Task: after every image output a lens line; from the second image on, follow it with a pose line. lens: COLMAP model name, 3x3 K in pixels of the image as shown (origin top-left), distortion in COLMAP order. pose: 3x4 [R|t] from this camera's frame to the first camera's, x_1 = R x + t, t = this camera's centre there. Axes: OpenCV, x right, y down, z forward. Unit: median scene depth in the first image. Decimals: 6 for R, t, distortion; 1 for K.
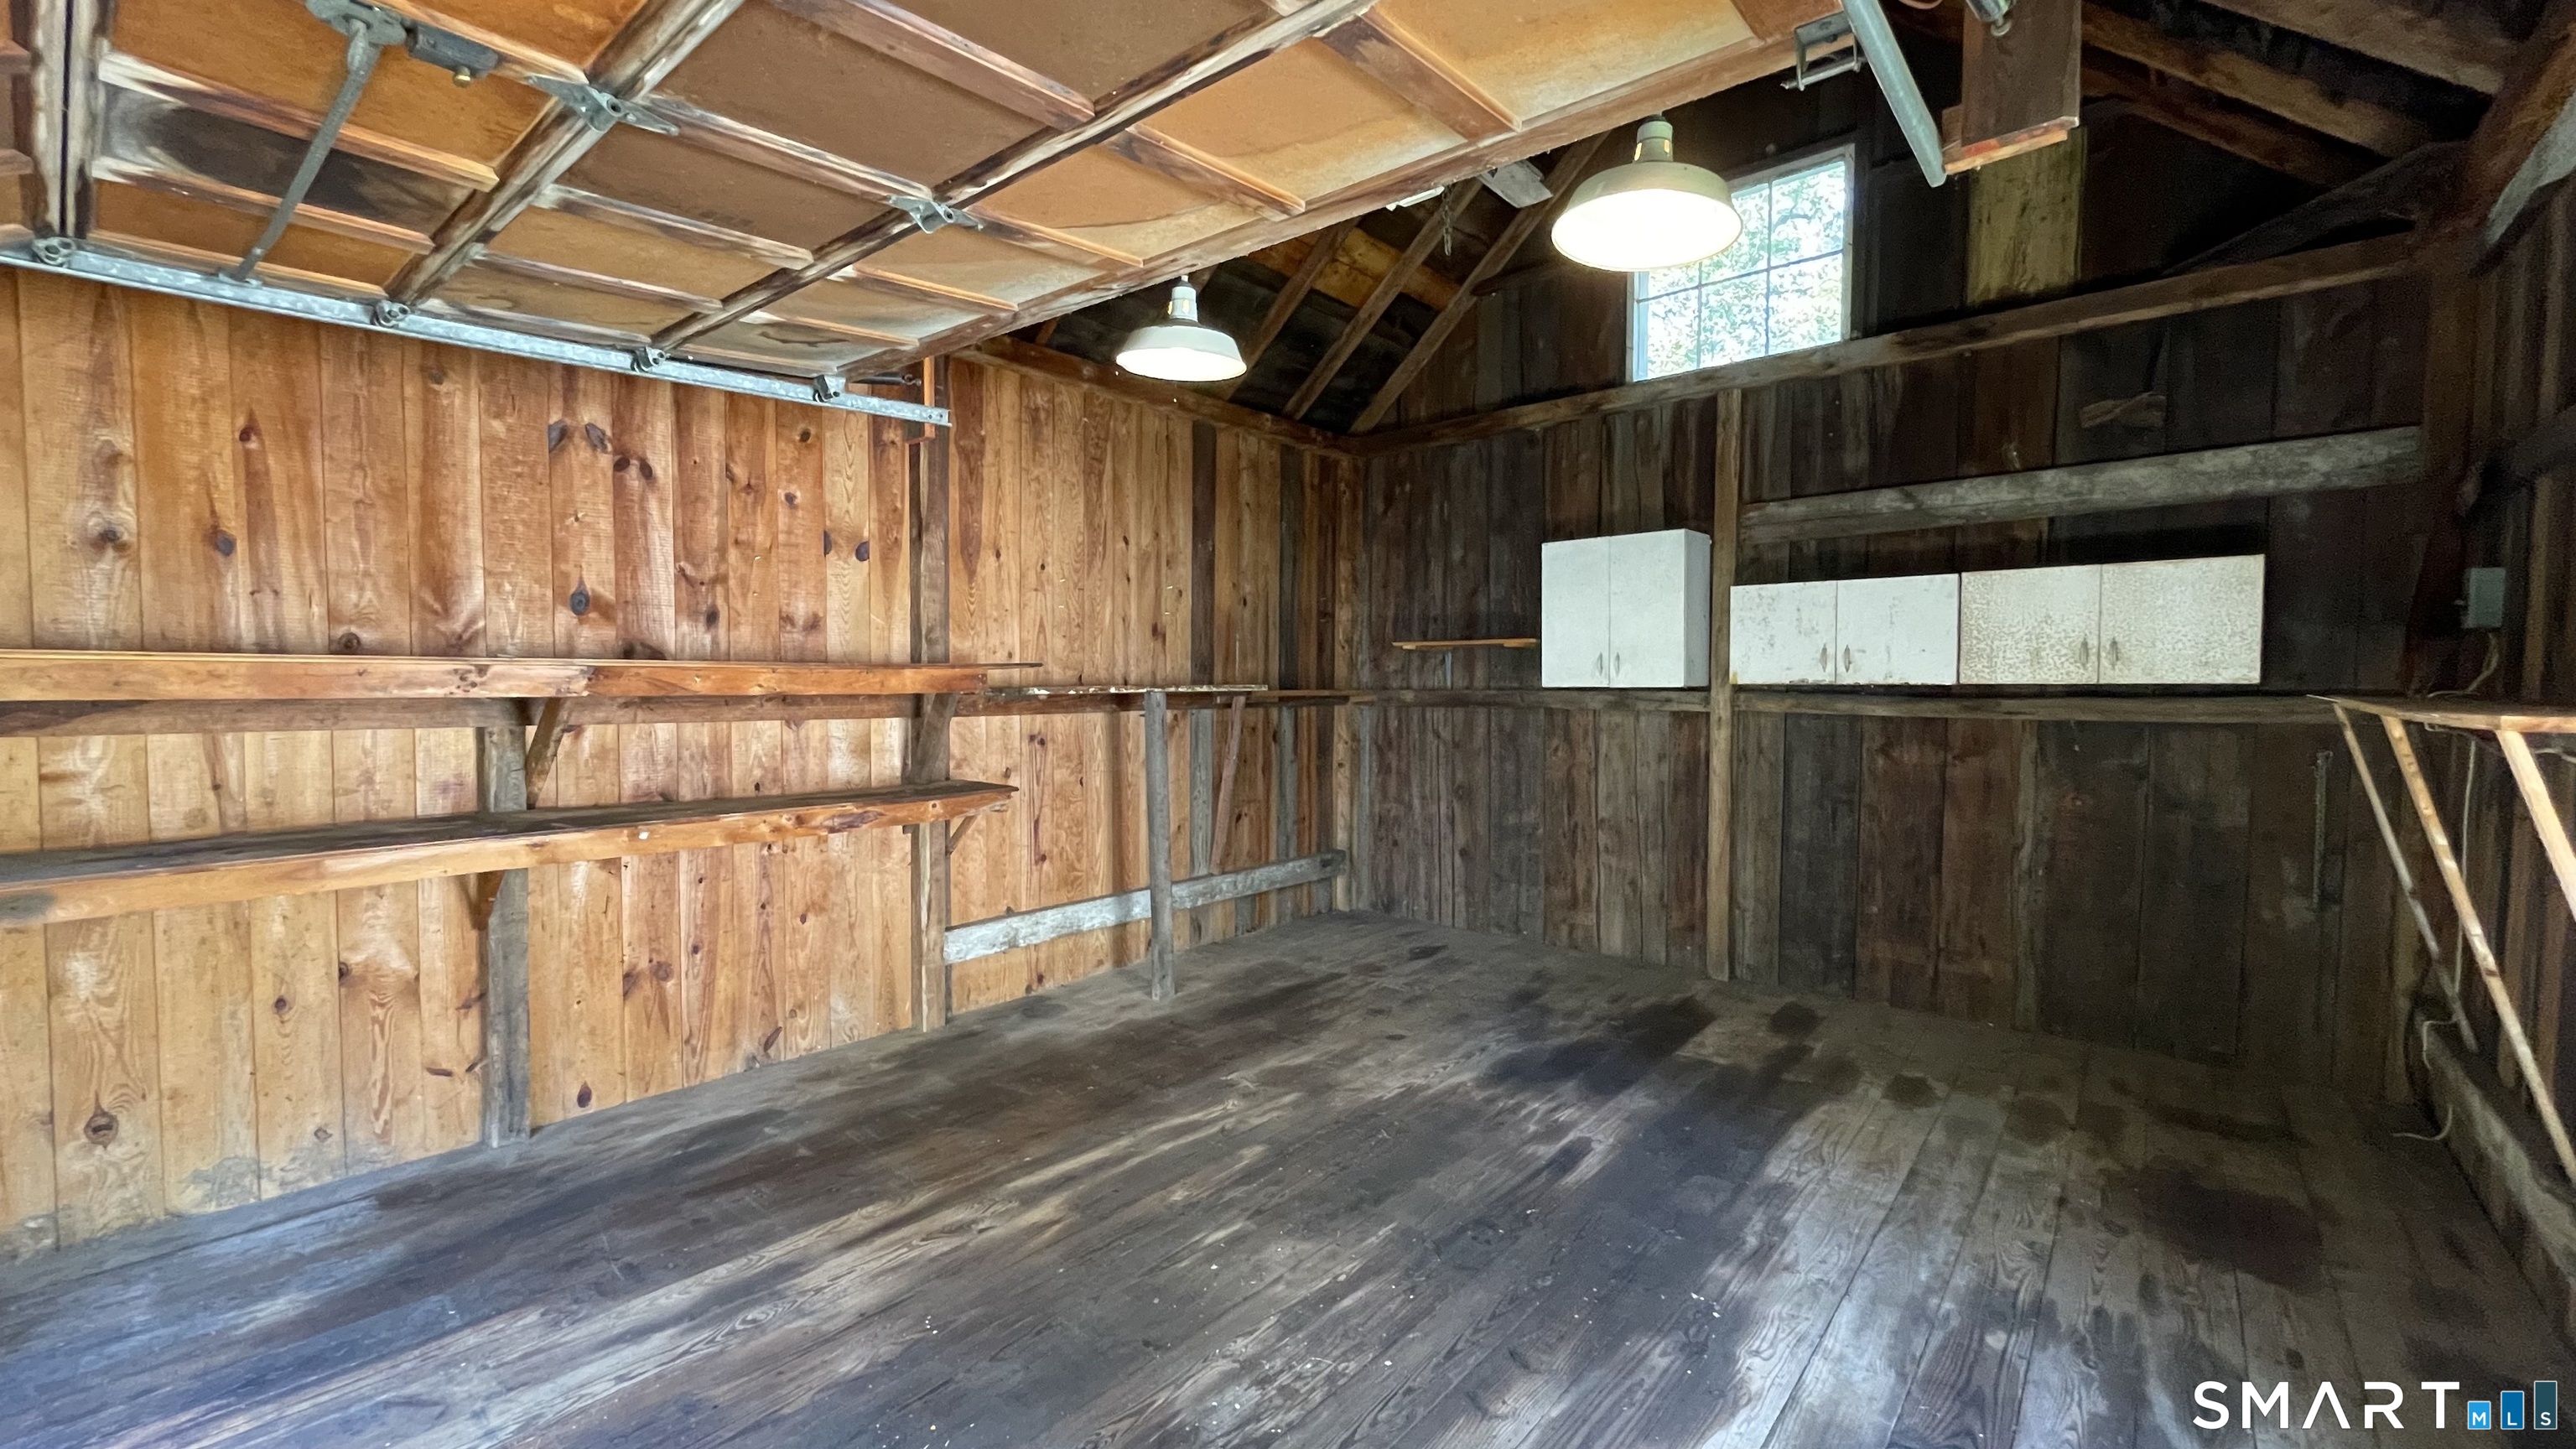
lens RADIAL K [[1050.1, 0, 1288.8], [0, 1050.1, 724.1], [0, 0, 1]] dist [0.000095, 0.000131]
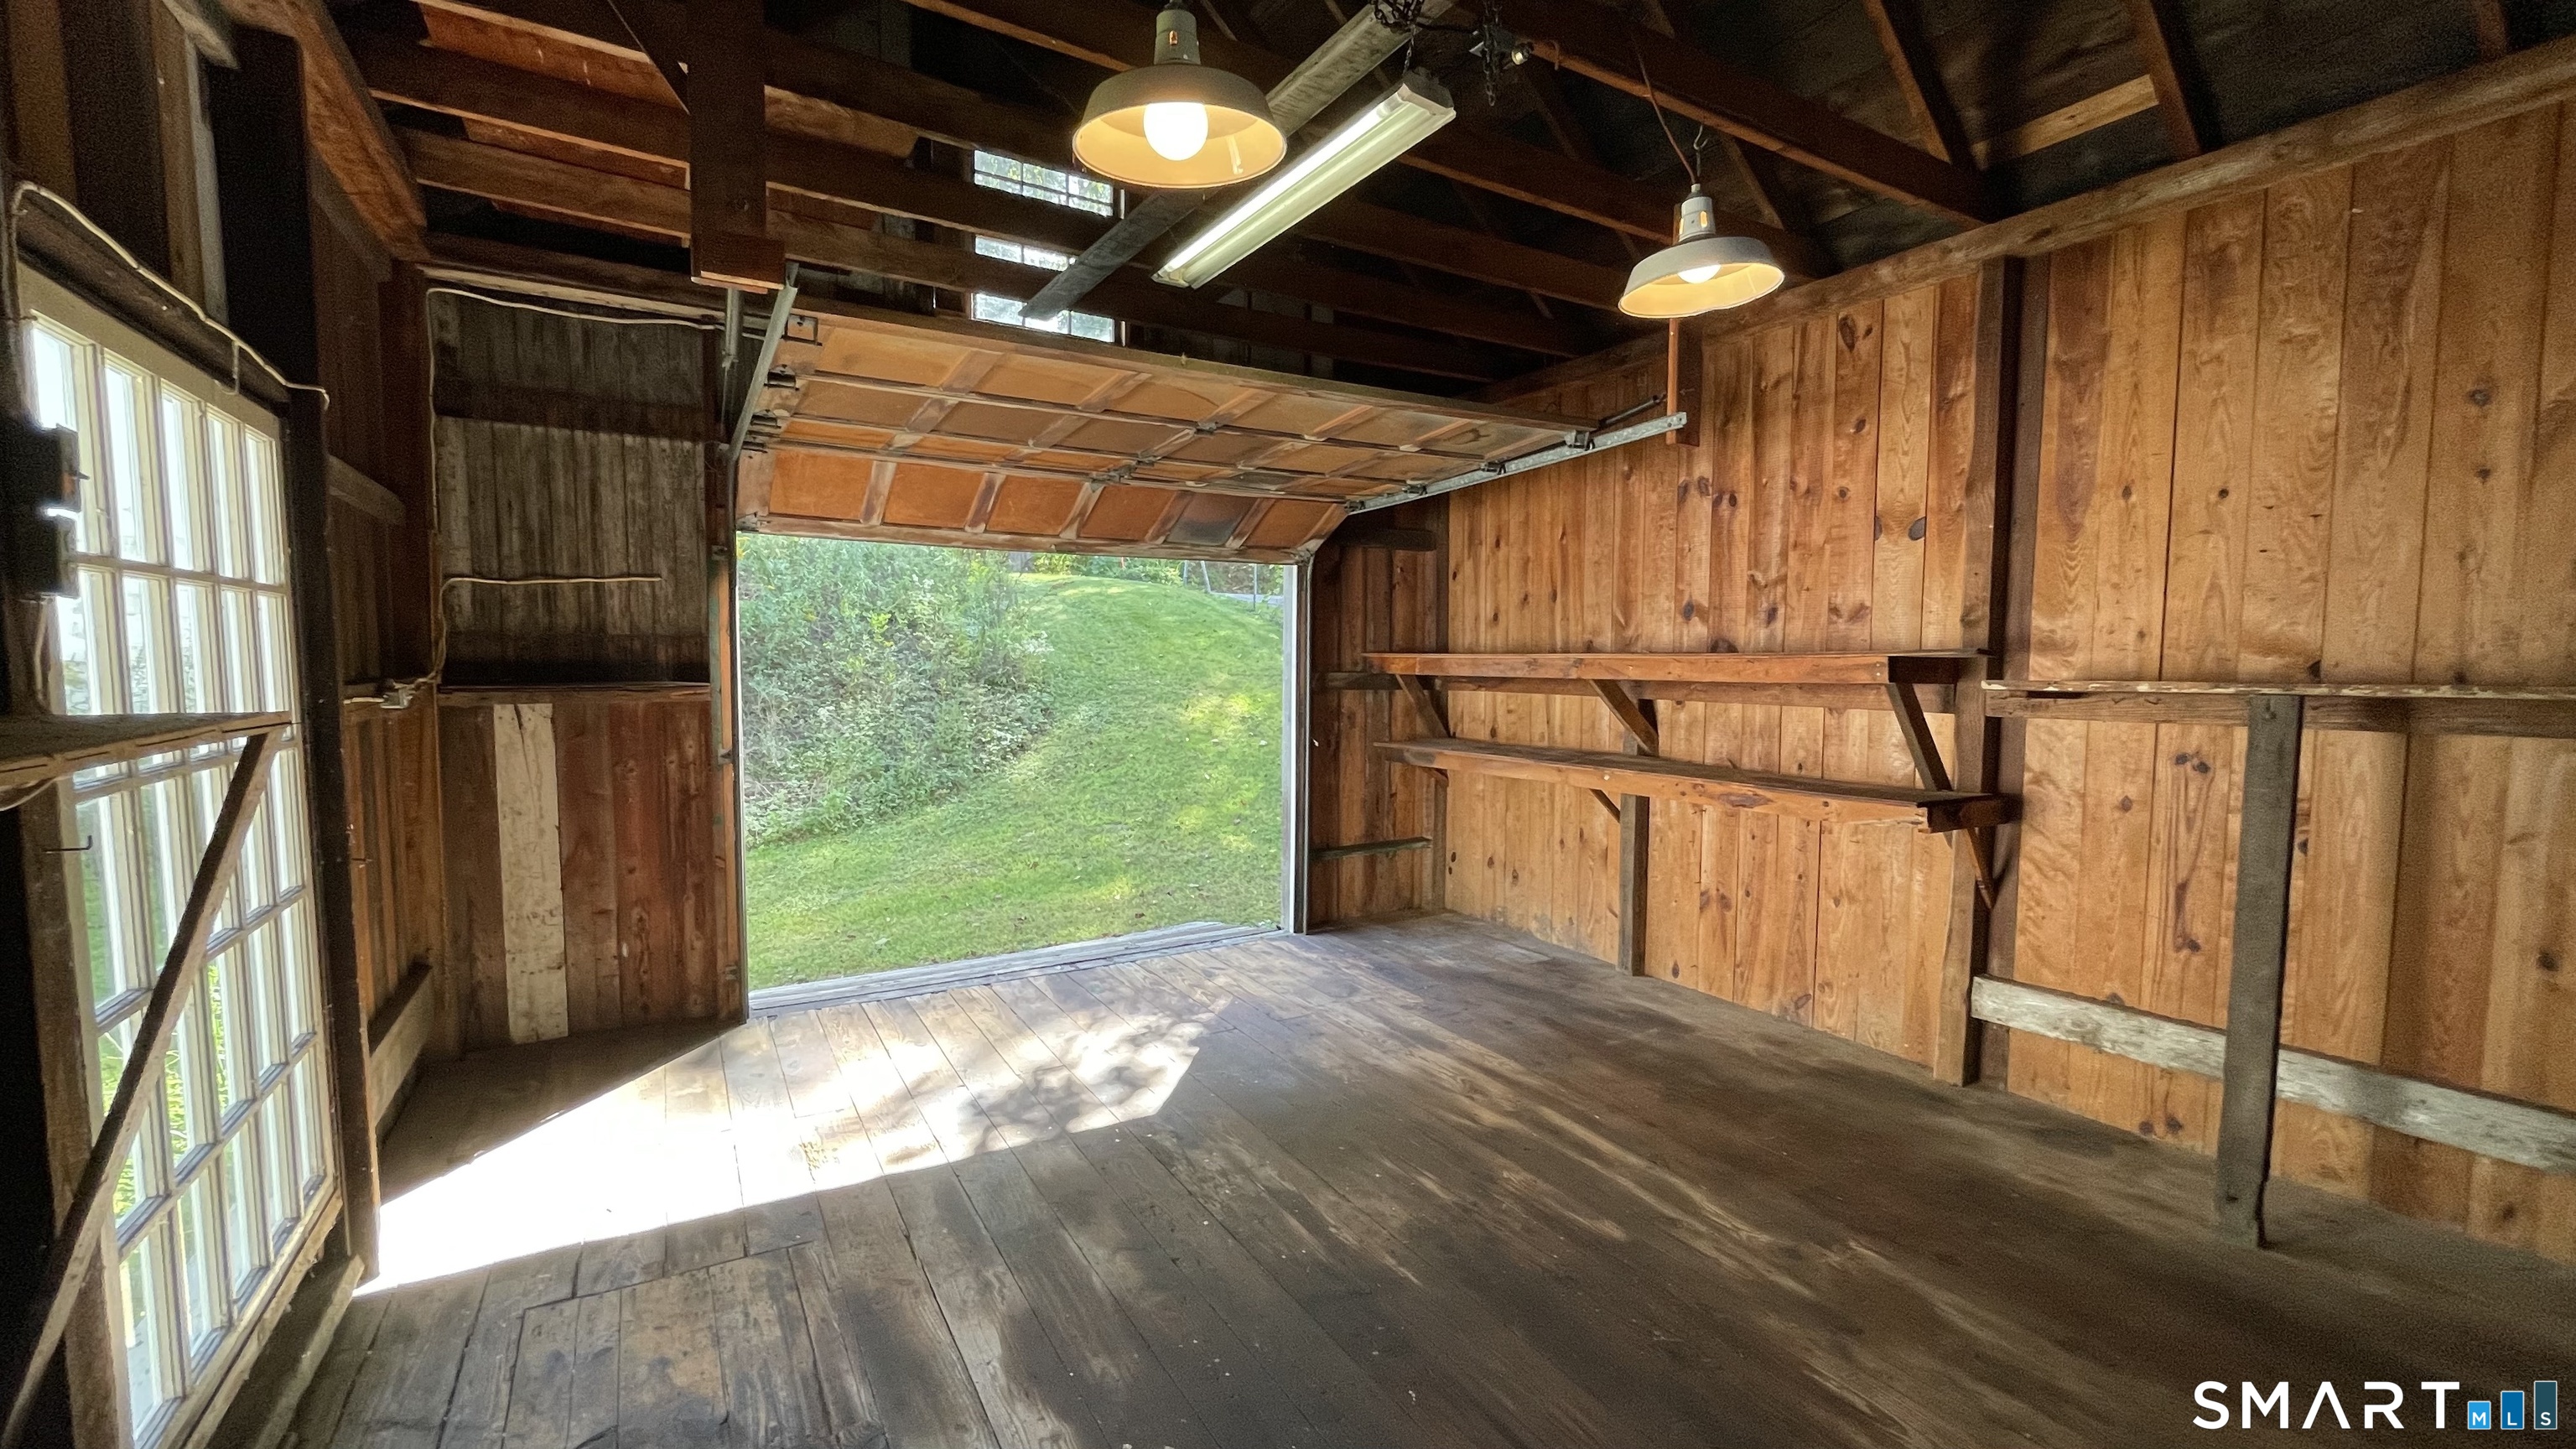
lens RADIAL K [[1050.1, 0, 1290.7], [0, 1050.1, 733.6], [0, 0, 1]] dist [0.000095, 0.000131]
pose [[-0.326154, 0.061537, -0.943312, 0.749934], [-0.043308, 0.995859, 0.079939, -0.042130], [0.944324, 0.066925, -0.322138, 0.915251]]
